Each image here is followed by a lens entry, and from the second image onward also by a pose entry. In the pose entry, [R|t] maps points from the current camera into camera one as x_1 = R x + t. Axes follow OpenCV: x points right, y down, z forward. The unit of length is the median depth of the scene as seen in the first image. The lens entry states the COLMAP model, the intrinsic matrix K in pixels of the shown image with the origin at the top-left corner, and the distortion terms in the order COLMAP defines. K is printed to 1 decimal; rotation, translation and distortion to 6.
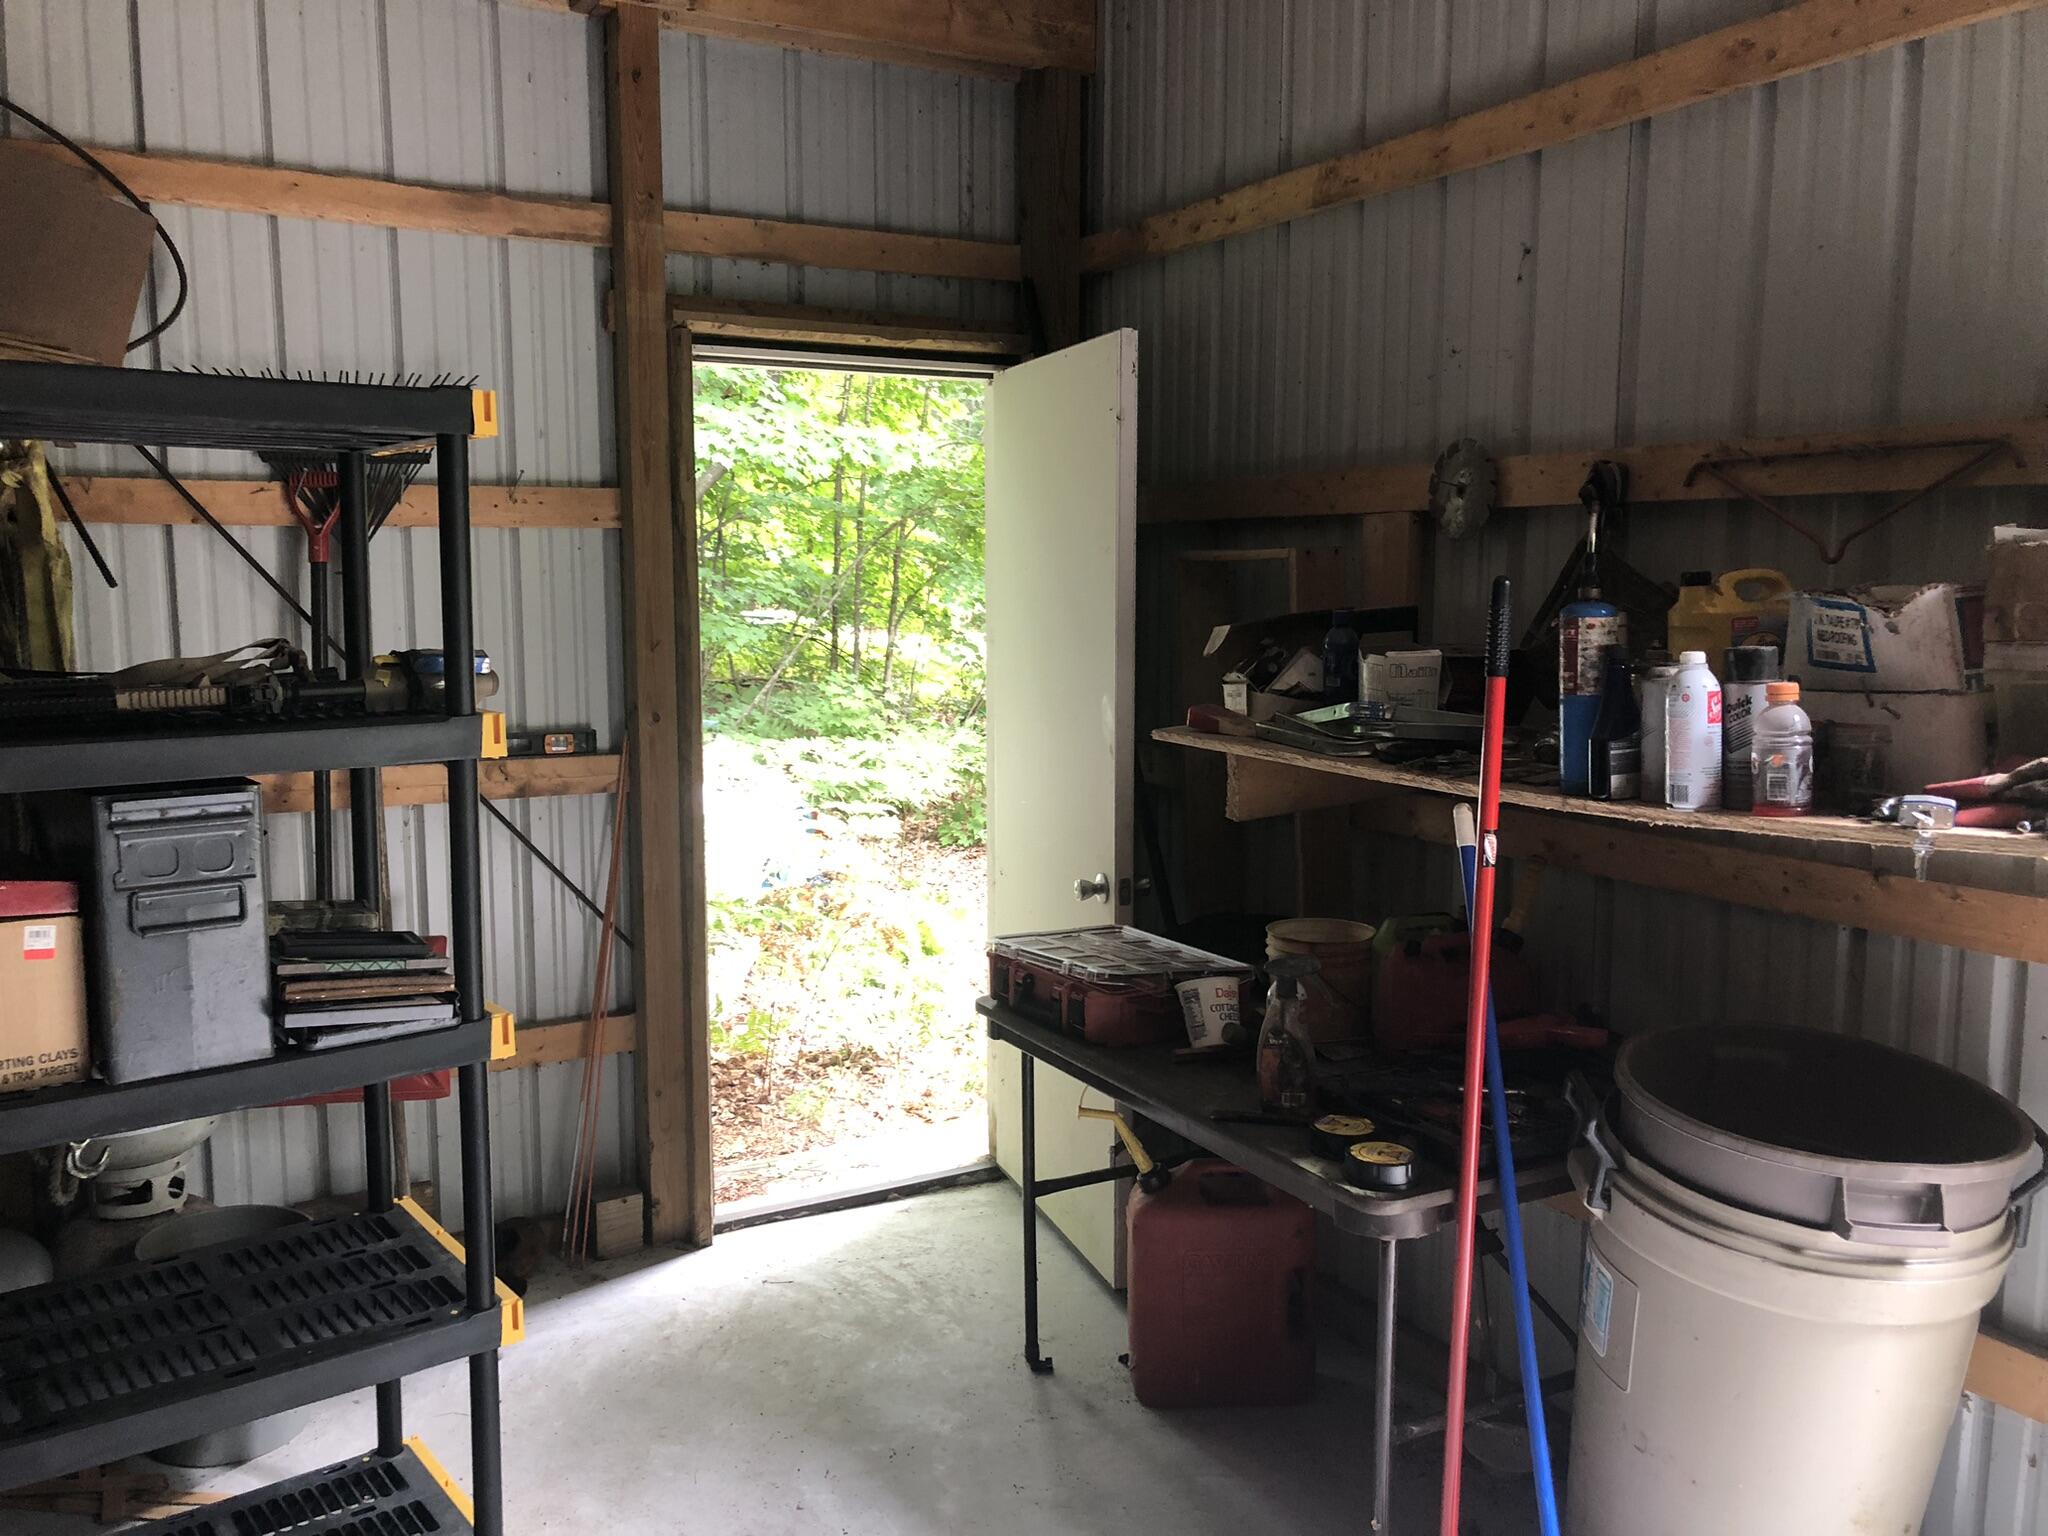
lens RADIAL K [[1668.4, 0, 1022.4], [0, 1668.4, 763.5], [0, 0, 1]] dist [0.012238, -0.016469]
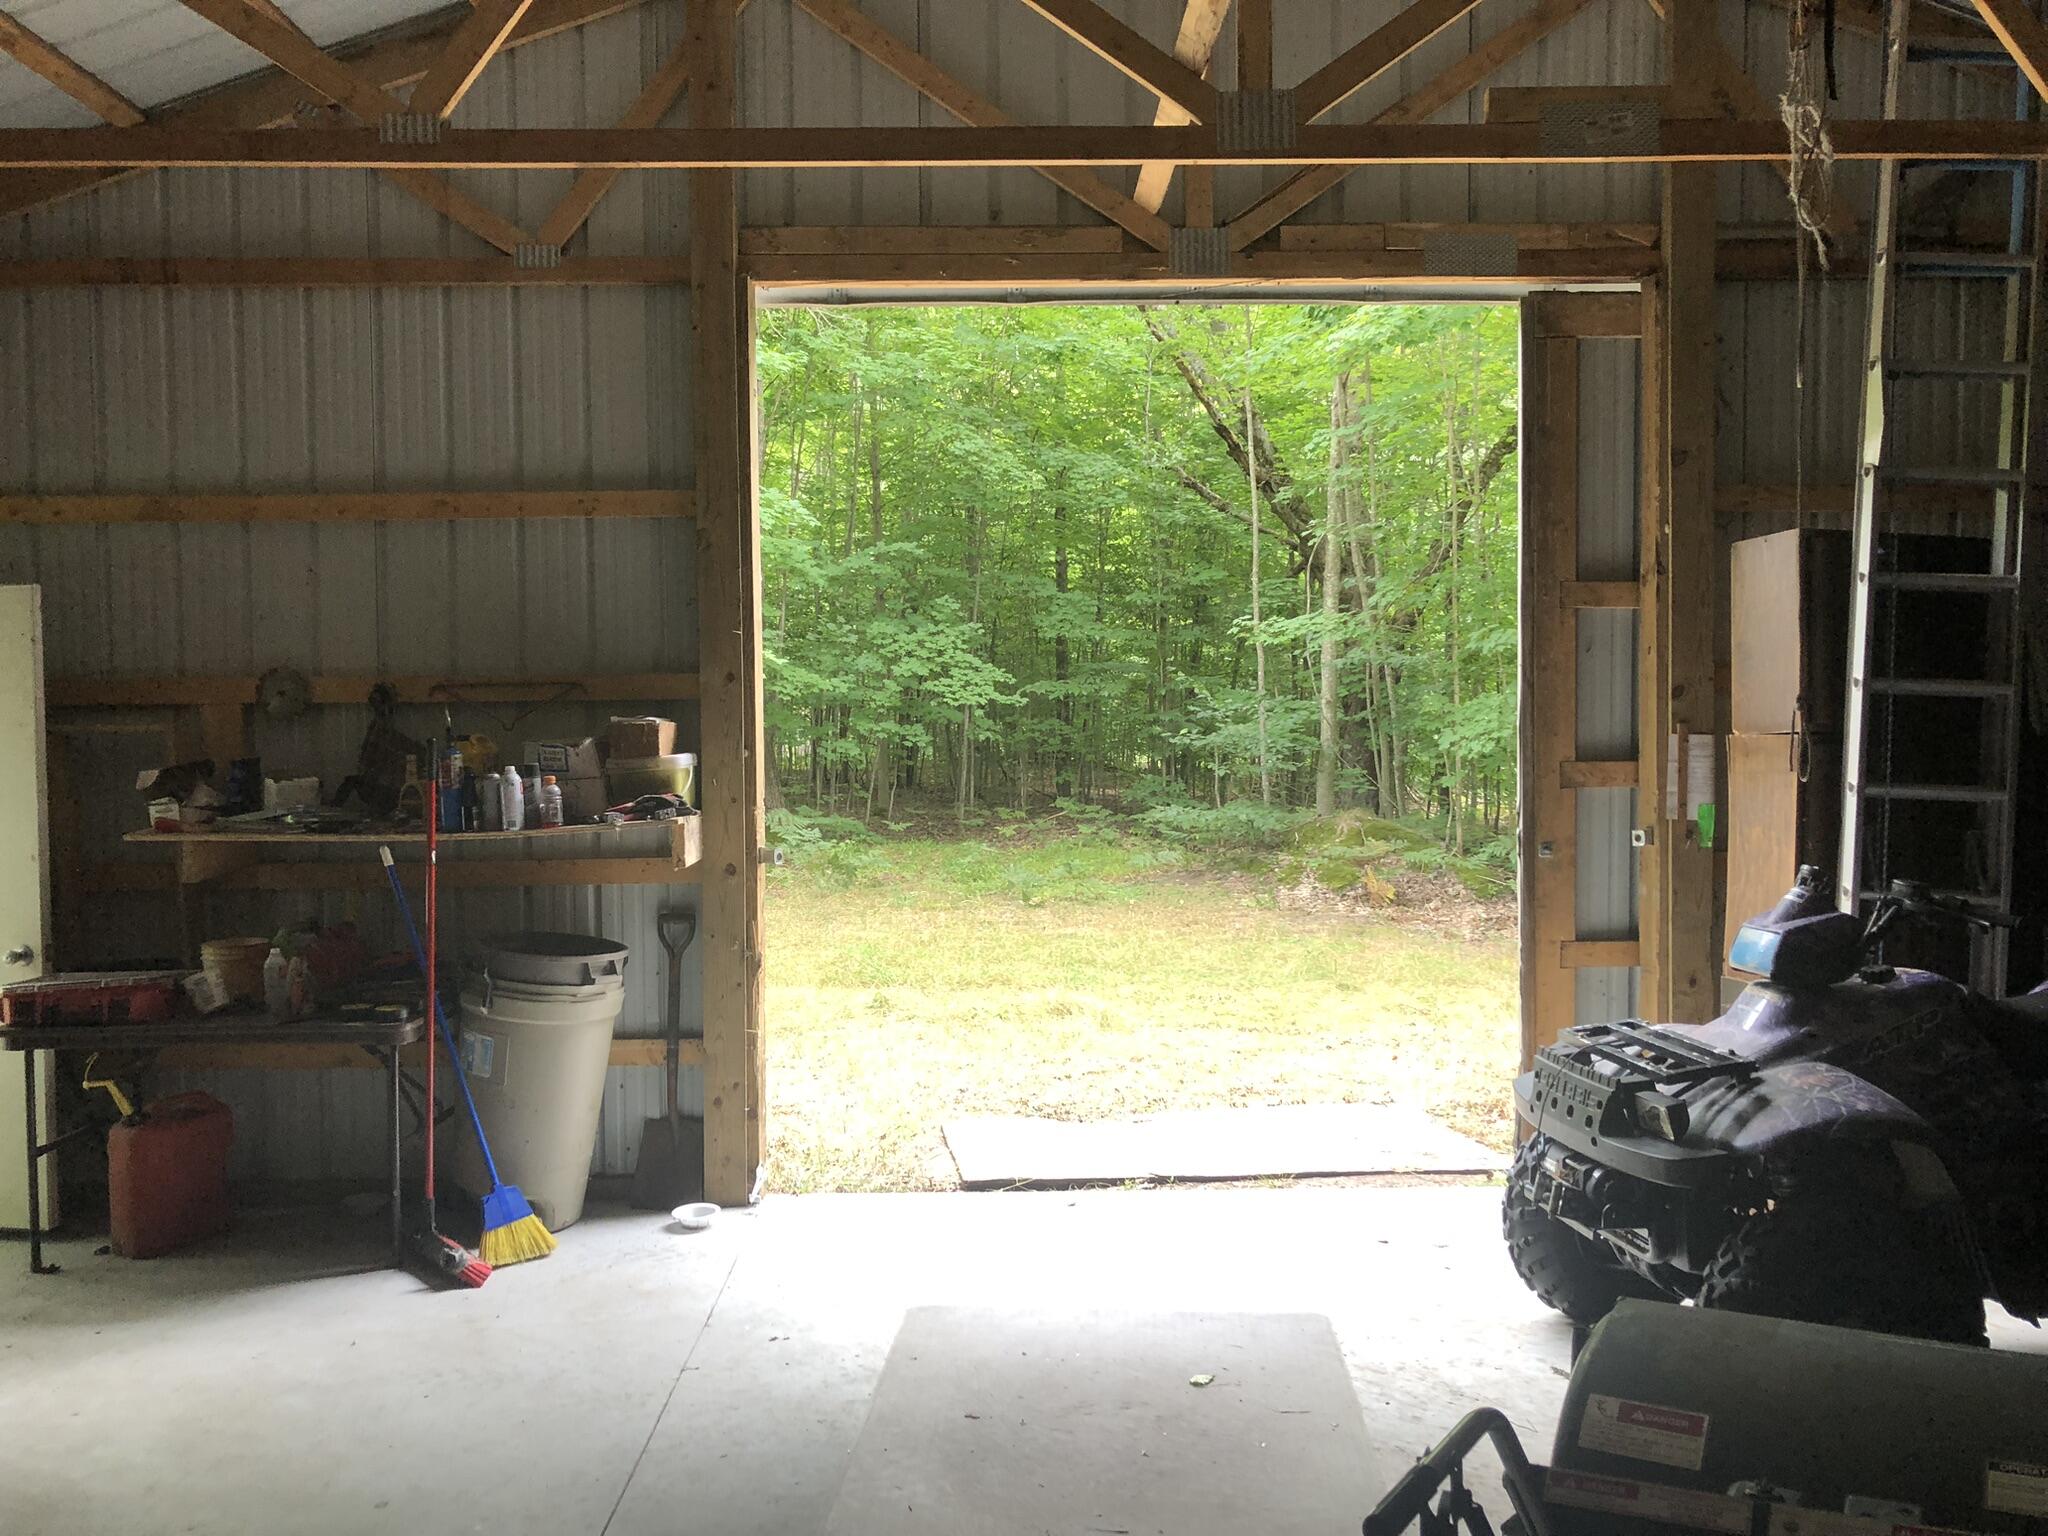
lens RADIAL K [[1668.4, 0, 1022.3], [0, 1668.4, 771.7], [0, 0, 1]] dist [0.012238, -0.016469]
pose [[0.457541, -0.030198, 0.888676, -1.270965], [0.113390, 0.993245, -0.024628, 0.076688], [-0.881929, 0.112036, 0.457875, -0.700300]]
